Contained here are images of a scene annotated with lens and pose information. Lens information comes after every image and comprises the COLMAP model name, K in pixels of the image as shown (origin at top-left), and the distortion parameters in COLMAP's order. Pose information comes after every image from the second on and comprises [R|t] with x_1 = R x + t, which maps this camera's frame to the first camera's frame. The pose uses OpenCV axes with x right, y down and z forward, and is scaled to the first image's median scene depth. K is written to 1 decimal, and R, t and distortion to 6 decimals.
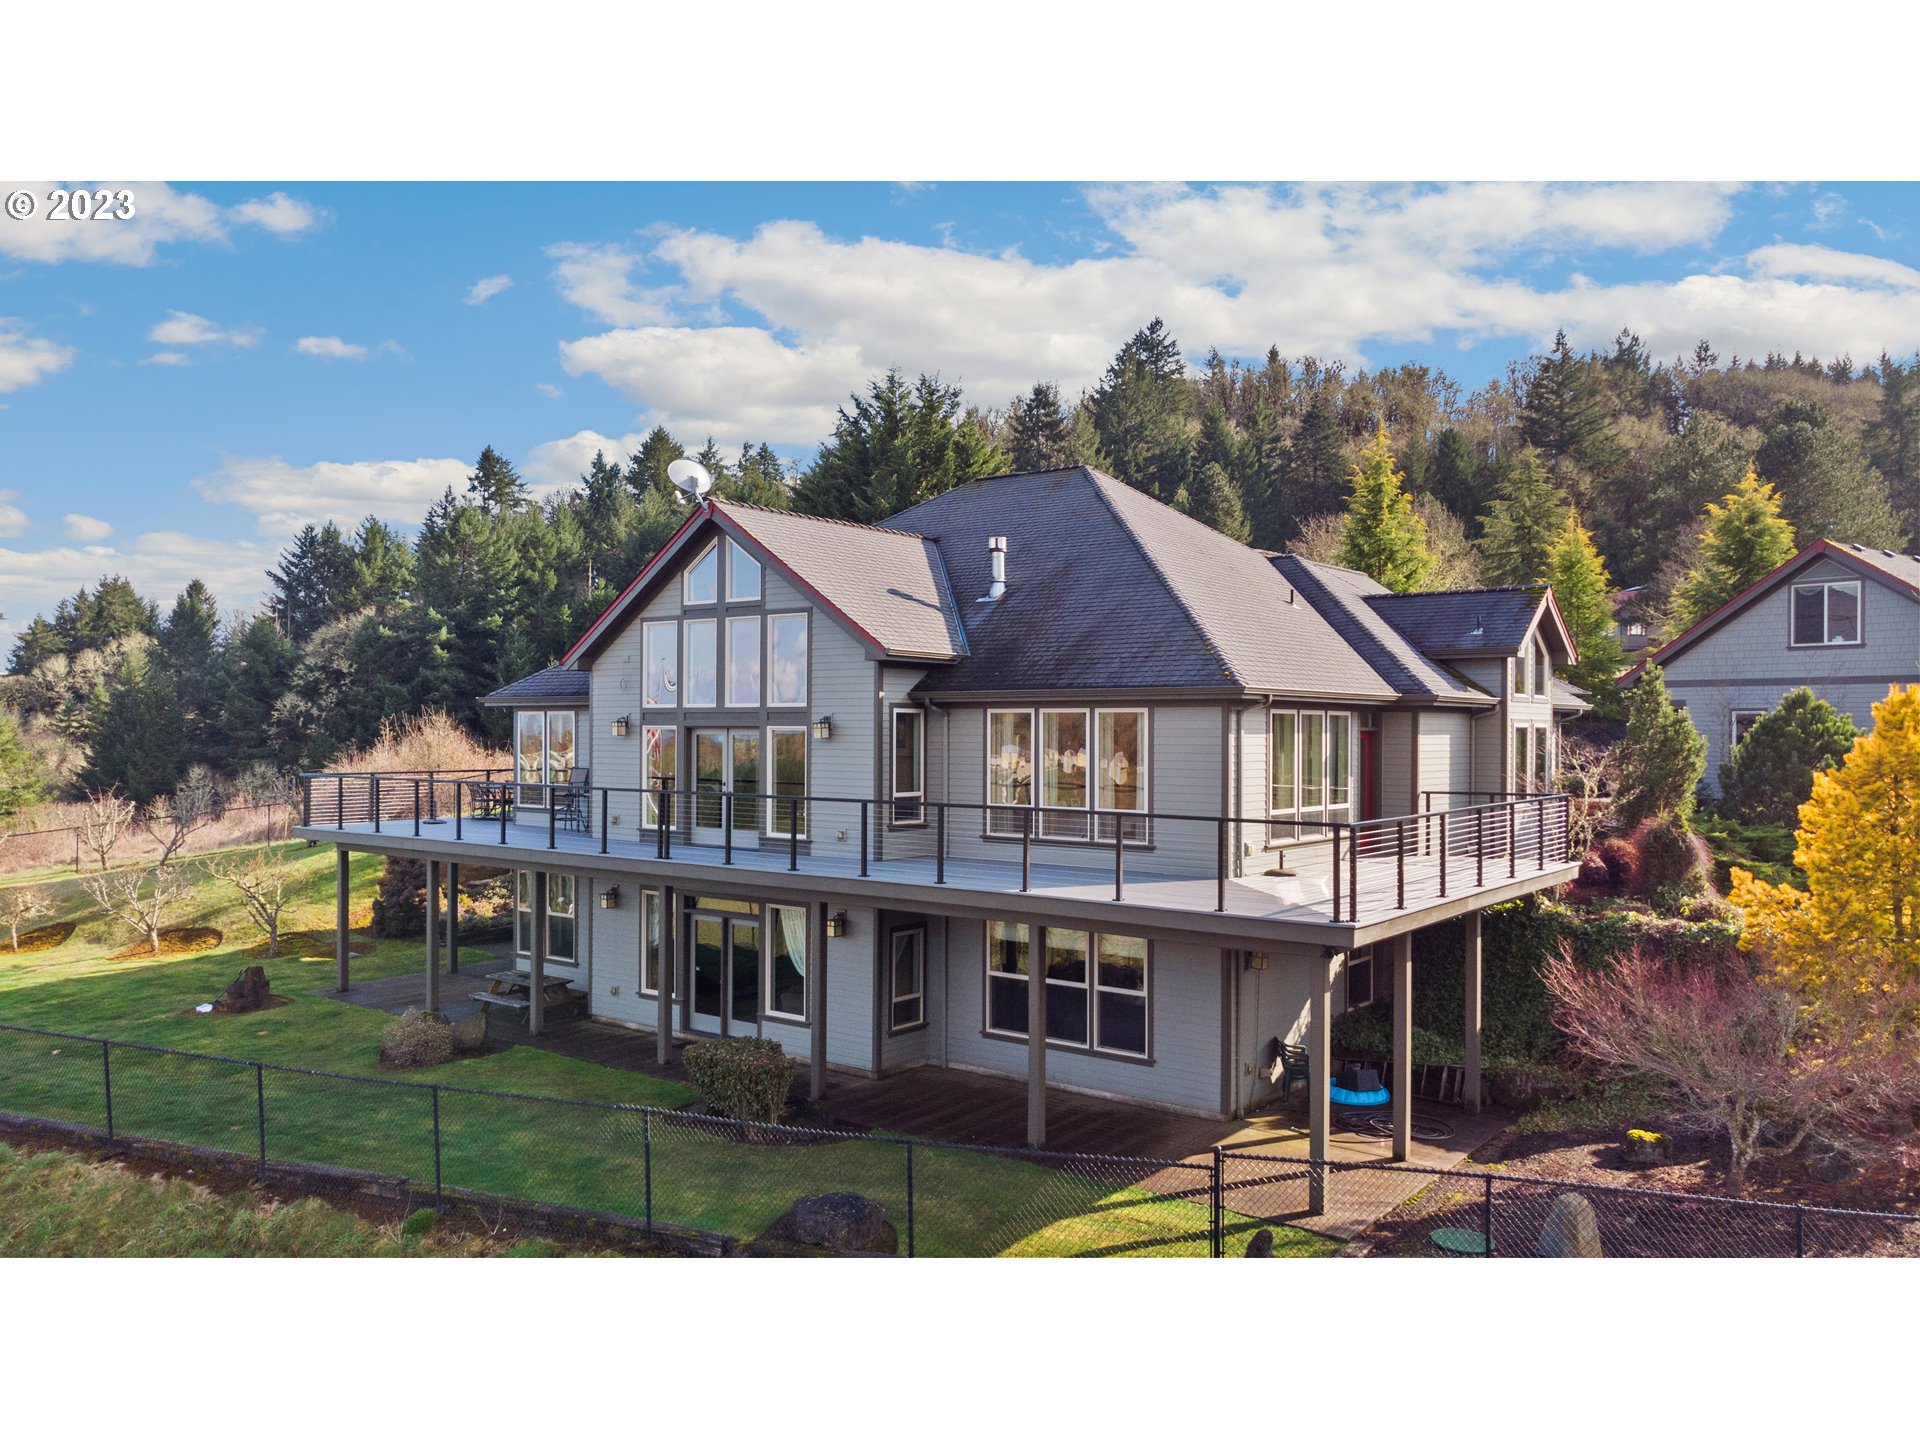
lens RADIAL K [[1391.9, 0, 960.0], [0, 1391.9, 720.0], [0, 0, 1]] dist [0.002359, 0.001020]
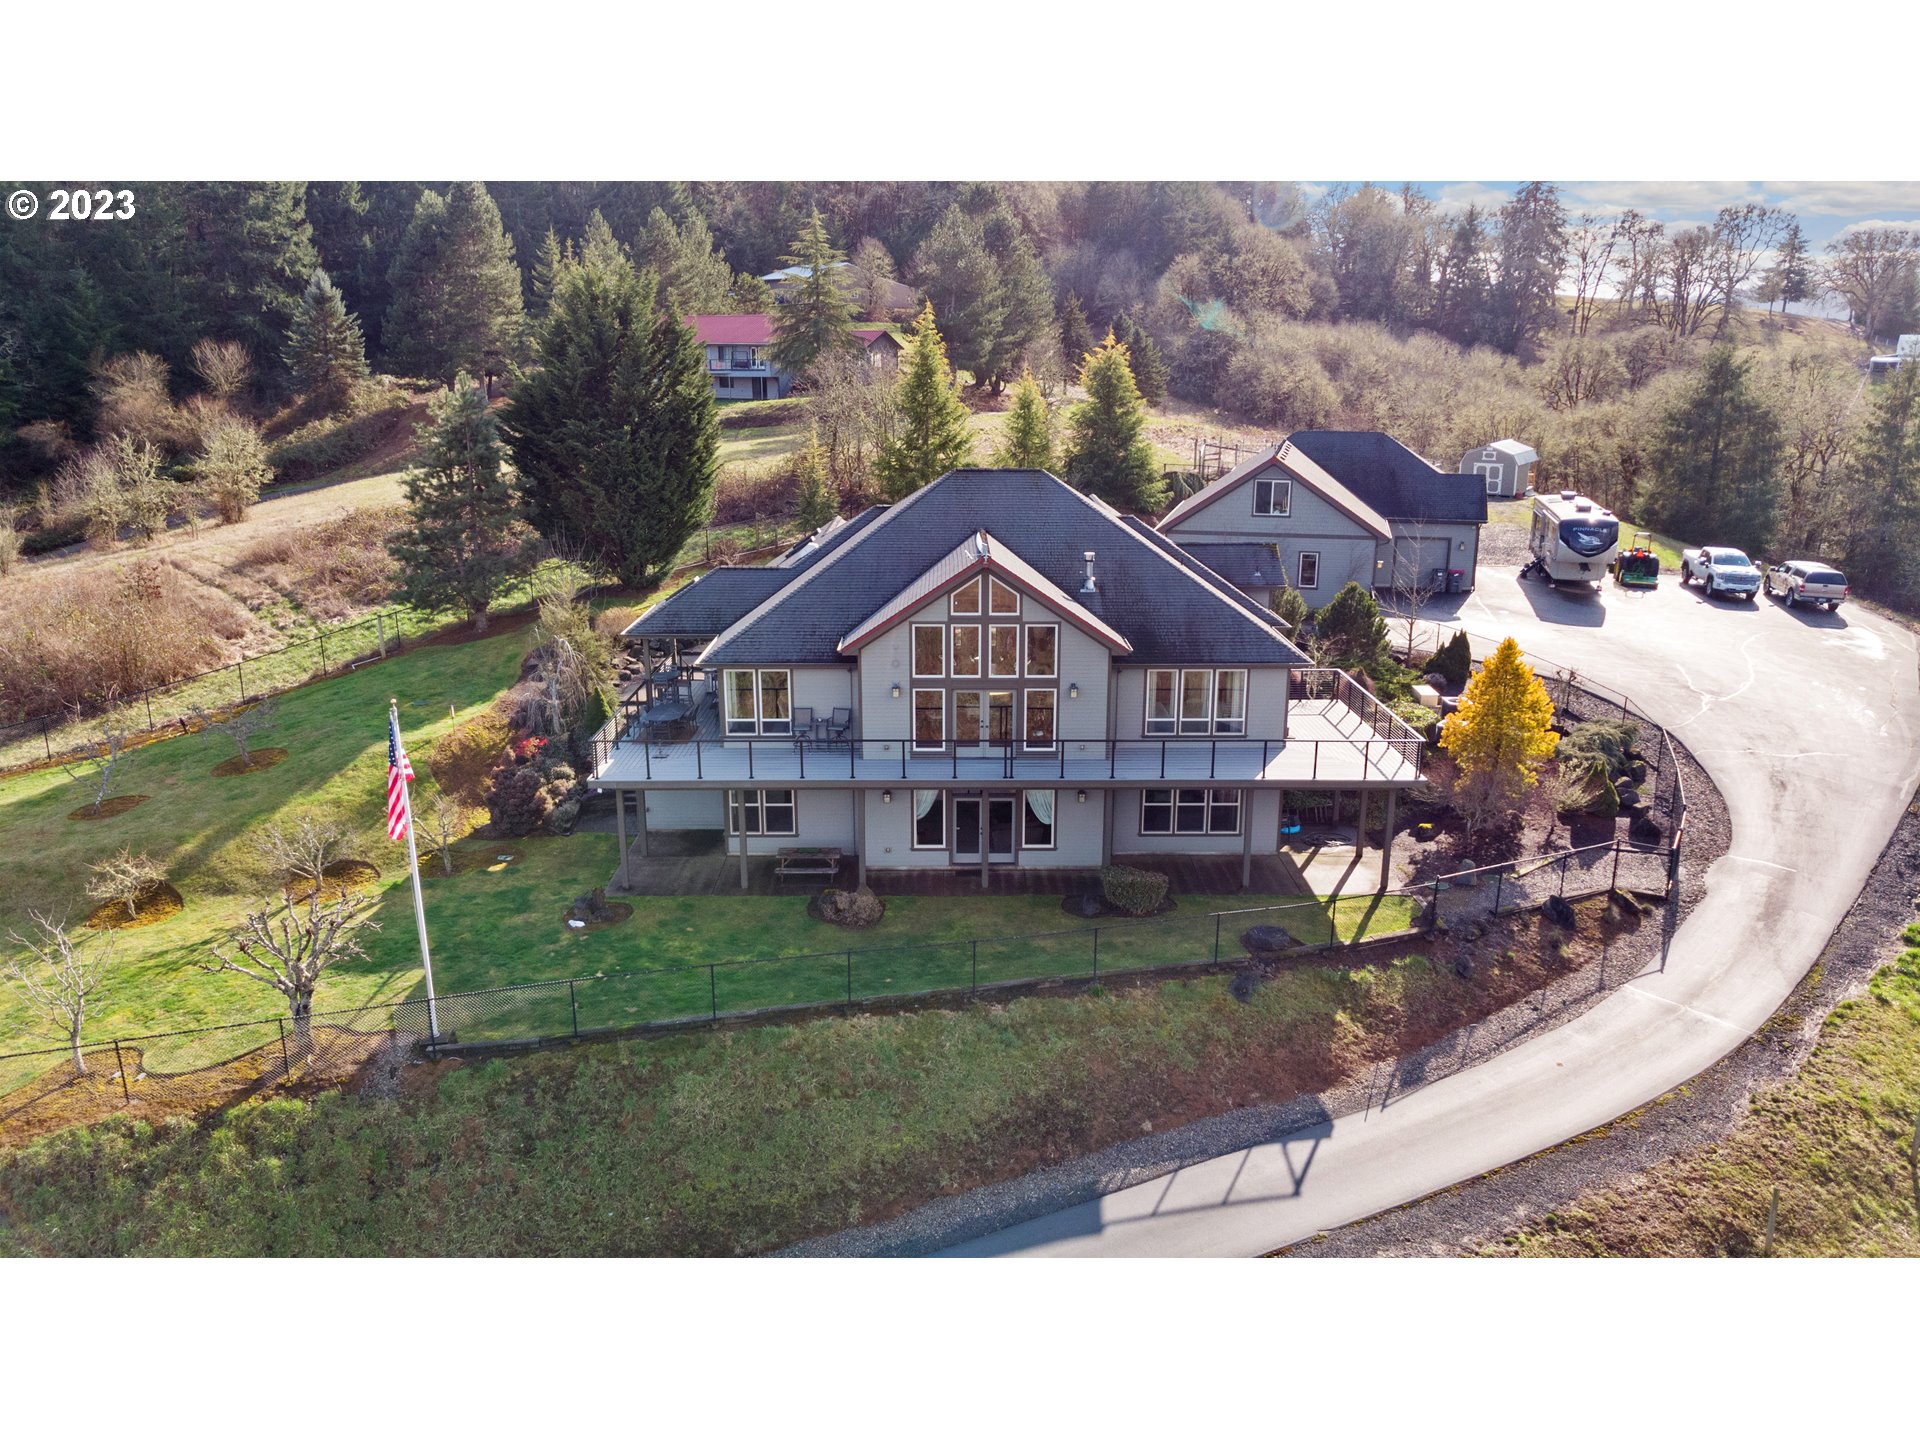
lens RADIAL K [[1391.9, 0, 960.0], [0, 1391.9, 720.0], [0, 0, 1]] dist [0.002359, 0.001020]
pose [[0.789631, -0.159069, 0.592604, -1.178301], [0.001760, 0.966395, 0.257057, -0.384595], [-0.613579, -0.201937, 0.763375, -0.258500]]
